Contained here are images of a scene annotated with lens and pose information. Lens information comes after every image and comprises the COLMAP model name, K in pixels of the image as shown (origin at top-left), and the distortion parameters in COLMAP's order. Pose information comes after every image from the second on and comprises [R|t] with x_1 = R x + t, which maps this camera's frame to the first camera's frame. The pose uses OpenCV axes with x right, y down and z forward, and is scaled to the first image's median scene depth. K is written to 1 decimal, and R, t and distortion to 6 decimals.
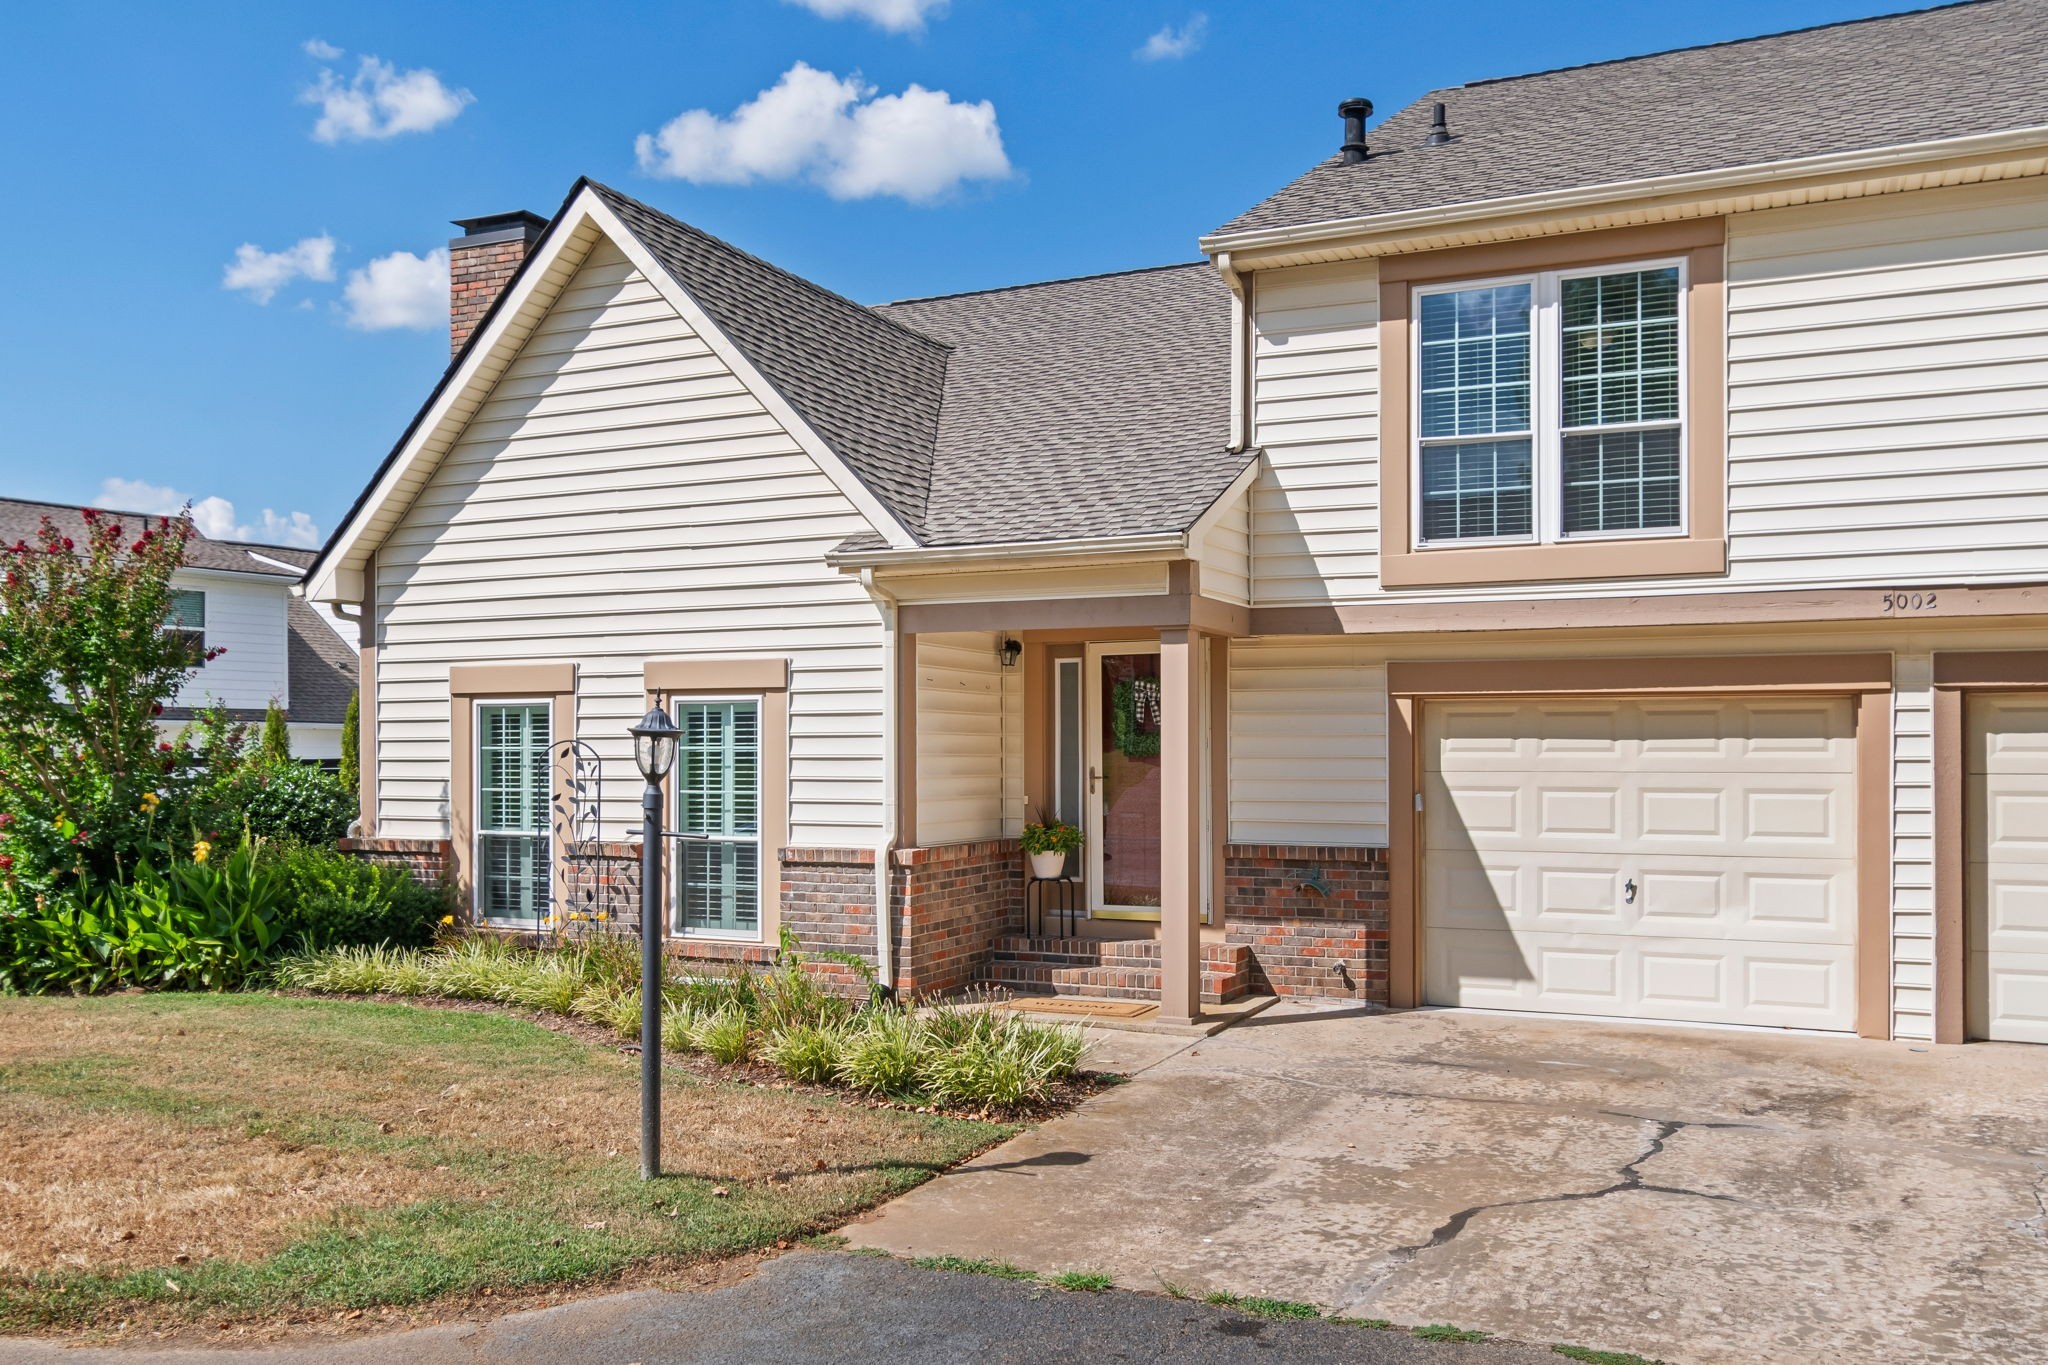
lens RADIAL K [[1491.1, 0, 1027.0], [0, 1491.1, 769.4], [0, 0, 1]] dist [-0.001445, 0.001574]
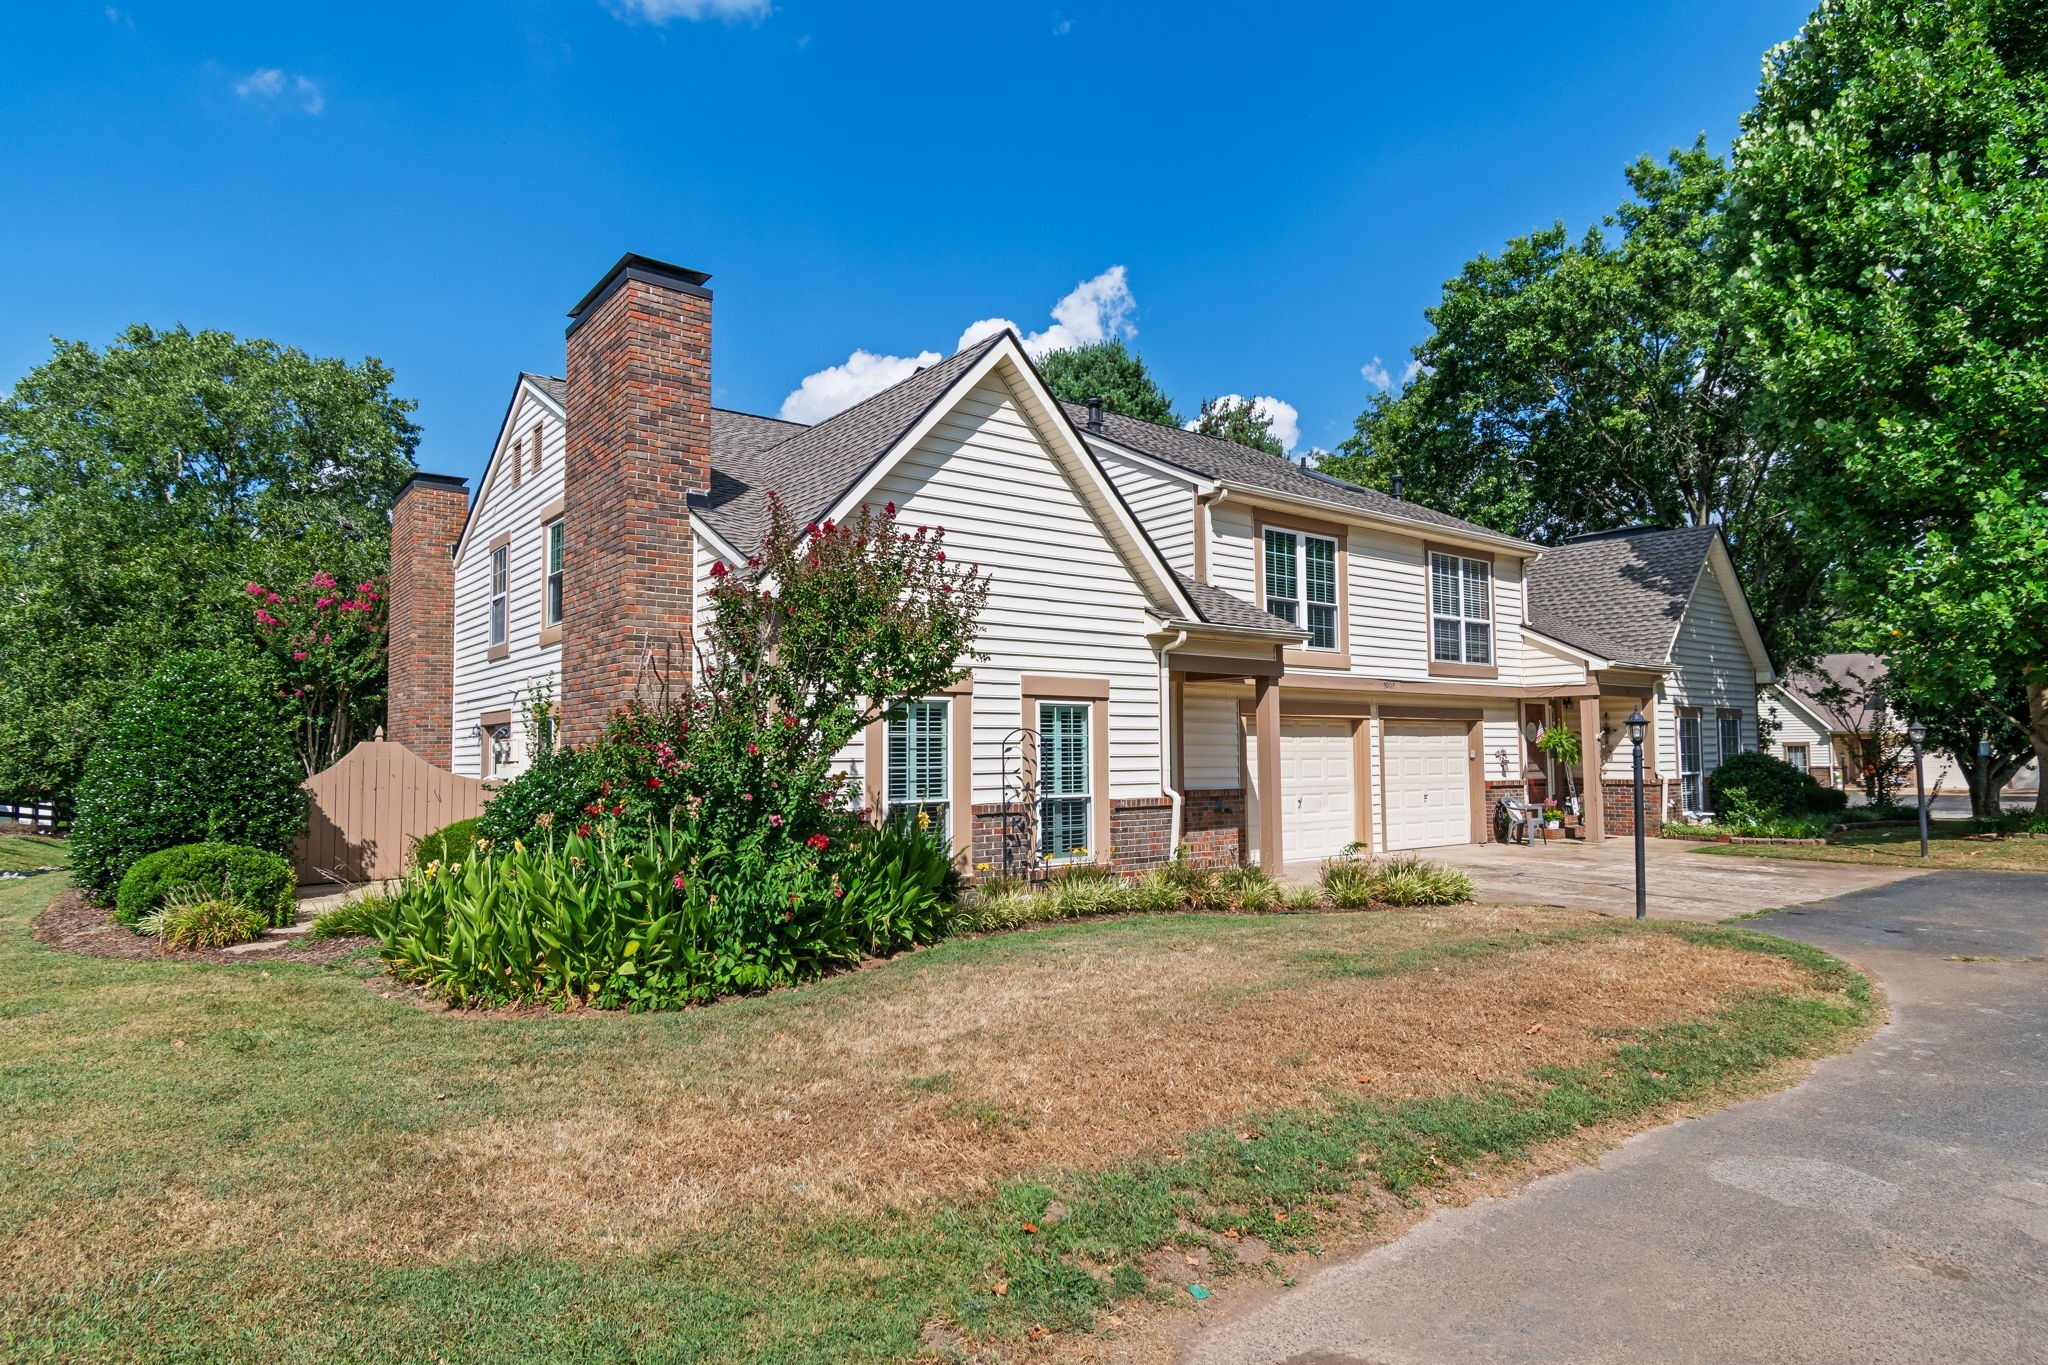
lens RADIAL K [[1134.2, 0, 1024.0], [0, 1134.2, 682.5], [0, 0, 1]] dist [-0.000280, -0.001719]
pose [[0.485834, 0.050128, 0.872613, -1.276775], [0.003224, 0.998244, -0.059140, -0.000727], [-0.874045, 0.031545, 0.484819, 0.503365]]
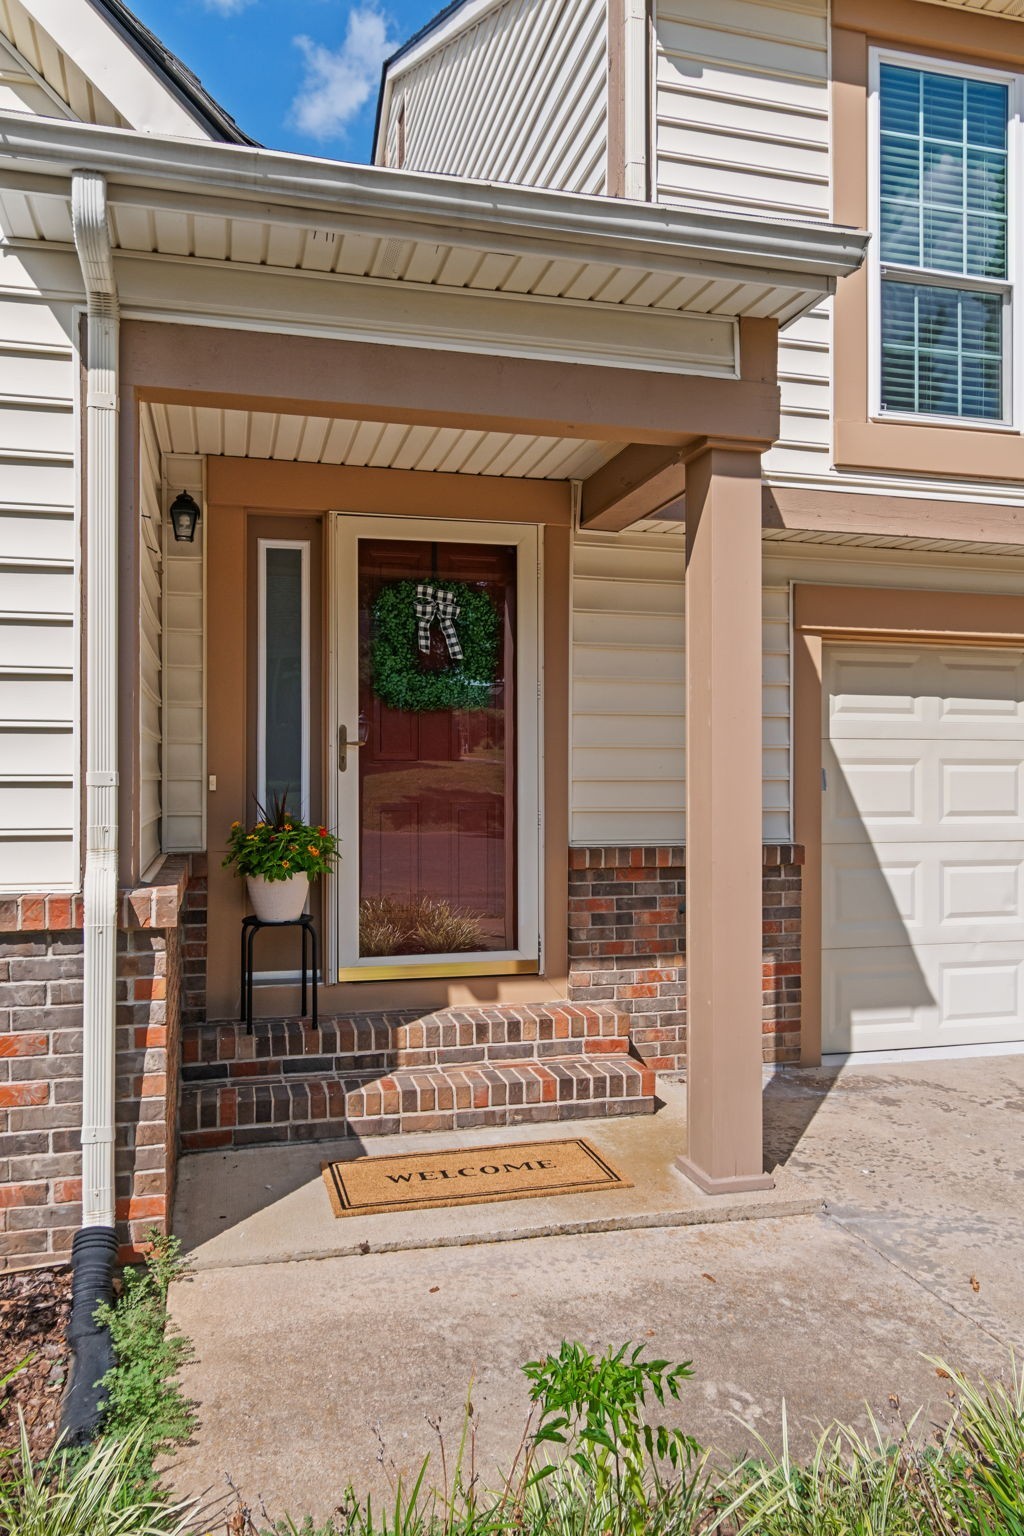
lens RADIAL K [[1118.3, 0, 532.4], [0, 1118.3, 774.4], [0, 0, 1]] dist [-0.001445, 0.001574]
pose [[0.783724, 0.001122, 0.621109, -0.188630], [0.002205, 0.999987, -0.004589, 0.021914], [-0.621106, 0.004966, 0.783711, 0.667225]]
